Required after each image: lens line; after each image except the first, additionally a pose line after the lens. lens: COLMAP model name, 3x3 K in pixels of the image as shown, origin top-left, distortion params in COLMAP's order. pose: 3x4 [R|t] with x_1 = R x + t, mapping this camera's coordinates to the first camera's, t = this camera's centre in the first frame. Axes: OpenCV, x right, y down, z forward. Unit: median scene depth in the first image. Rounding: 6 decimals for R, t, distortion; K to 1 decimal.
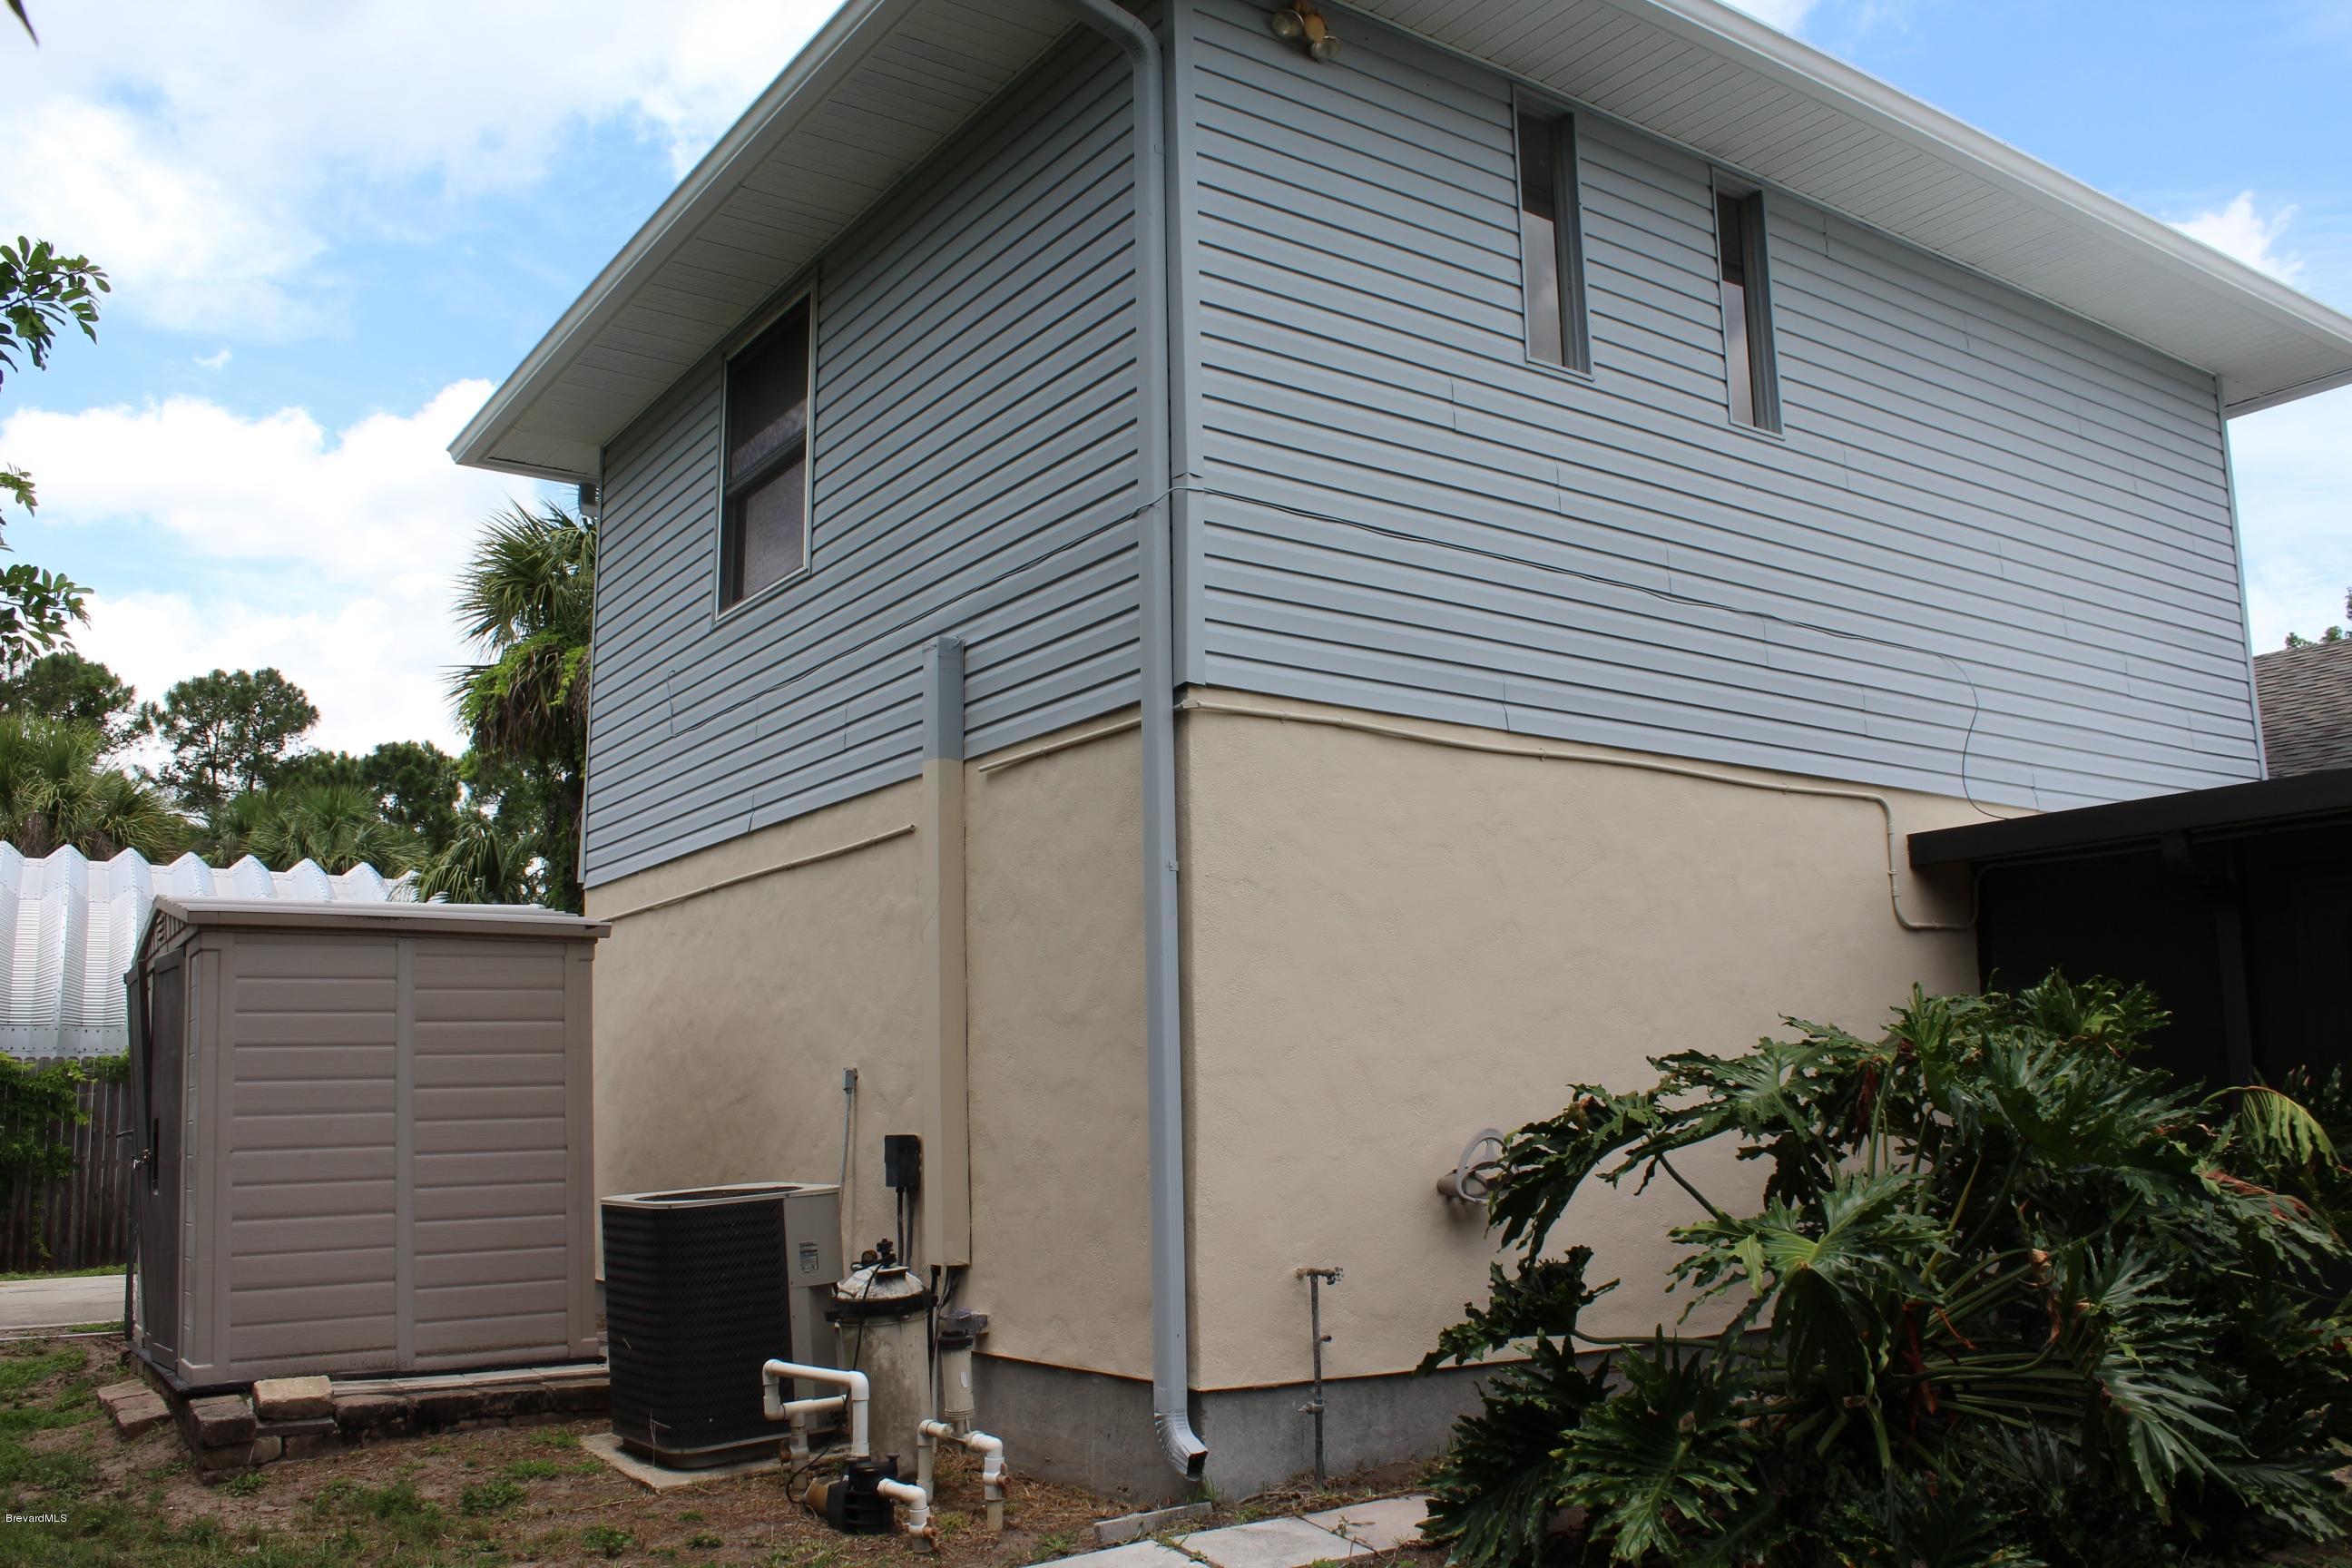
lens RADIAL K [[1975.8, 0, 1176.0], [0, 1975.8, 784.0], [0, 0, 1]] dist [-0.090558, 0.006558]
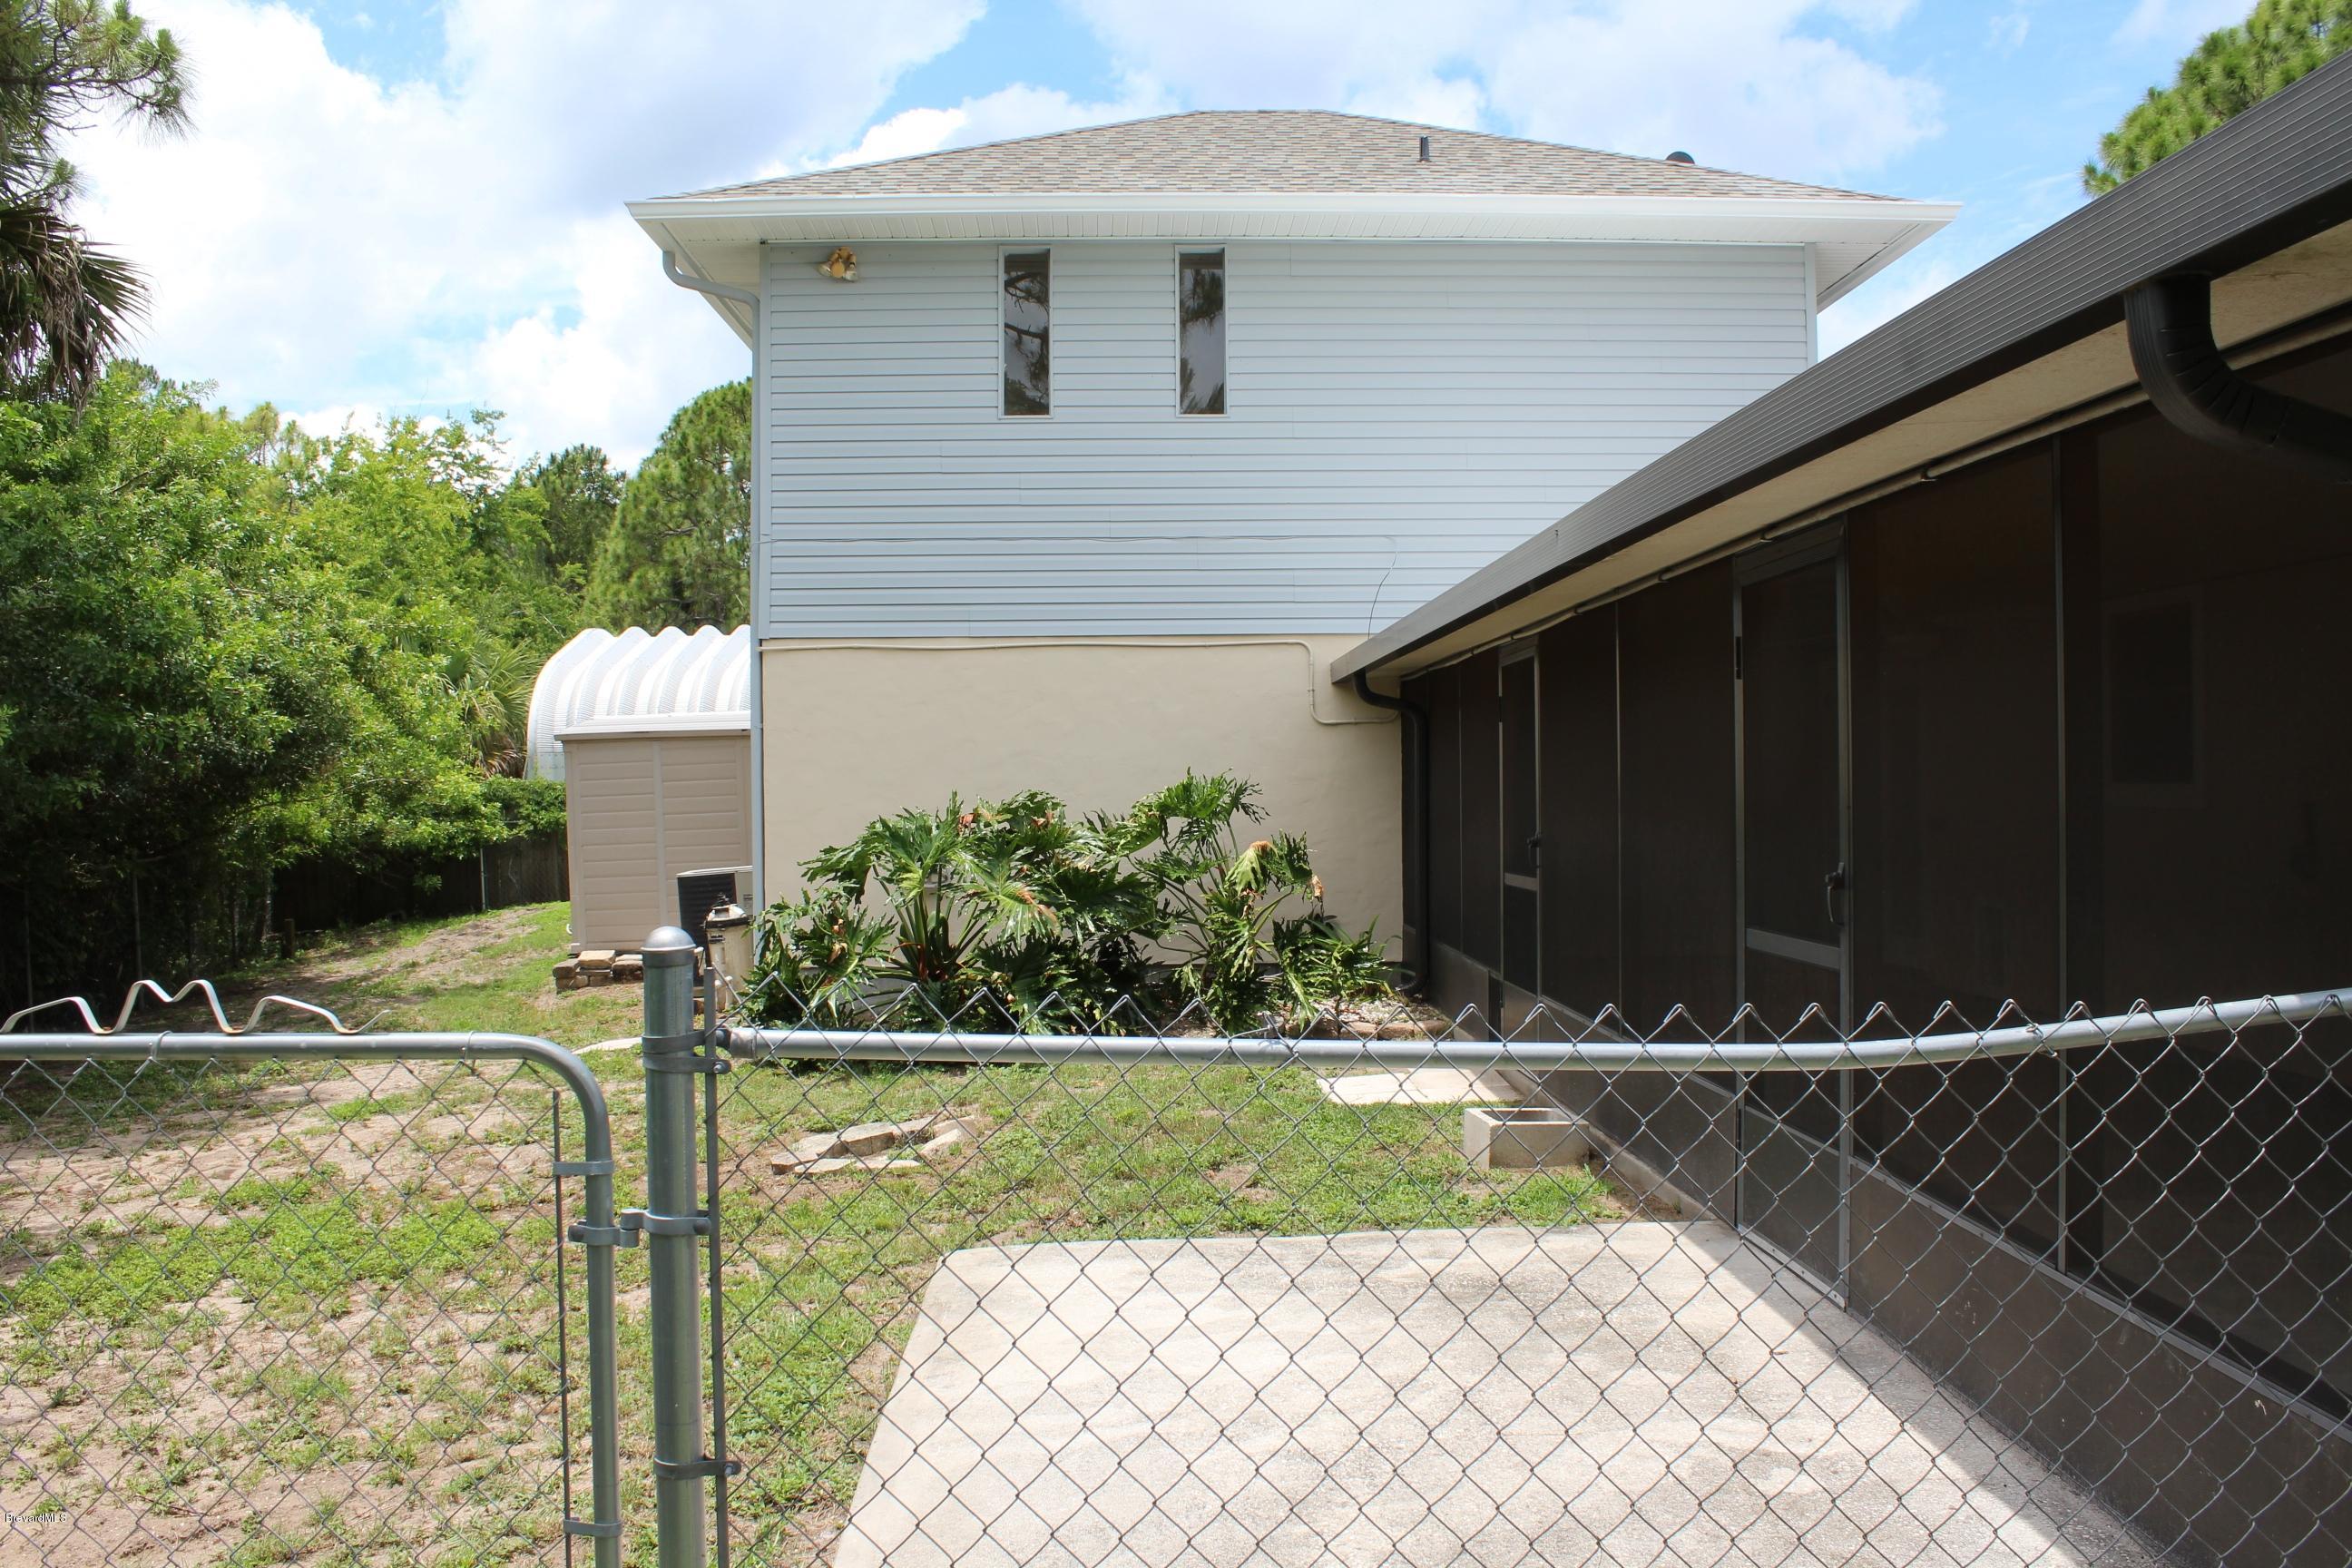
lens RADIAL K [[1975.8, 0, 1176.0], [0, 1975.8, 784.0], [0, 0, 1]] dist [-0.090558, 0.006558]
pose [[0.817888, 0.000701, -0.575377, 1.289116], [0.095759, 0.985887, 0.137321, -0.116639], [0.567352, -0.167411, 0.806278, -0.377611]]
